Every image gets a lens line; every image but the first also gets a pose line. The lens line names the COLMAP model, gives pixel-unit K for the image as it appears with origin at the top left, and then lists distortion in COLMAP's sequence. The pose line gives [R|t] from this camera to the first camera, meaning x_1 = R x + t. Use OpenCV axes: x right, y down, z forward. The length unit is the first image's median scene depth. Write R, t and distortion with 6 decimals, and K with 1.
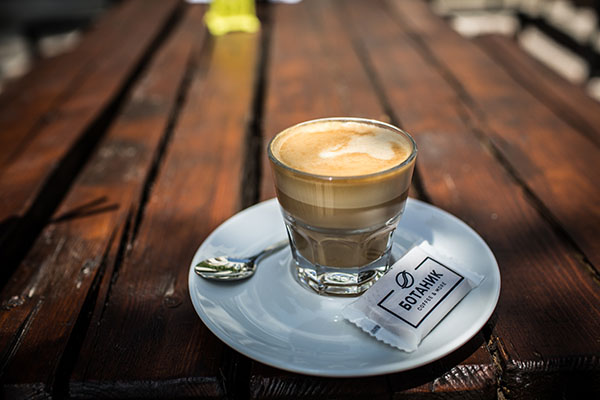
lens RADIAL K [[609.9, 0, 300.0], [0, 609.9, 200.0], [0, 0, 1]] dist [-0.025957, 0.007638]
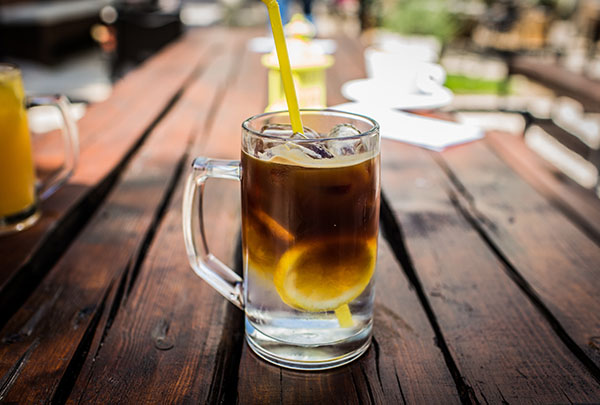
lens RADIAL K [[663.2, 0, 300.0], [0, 663.2, 202.5], [0, 0, 1]] dist [0.014619, -0.022757]
pose [[0.998968, 0.045350, 0.002444, 0.011219], [-0.044432, 0.987062, -0.154057, 0.087460], [-0.009398, 0.153789, 0.988059, -0.174289]]
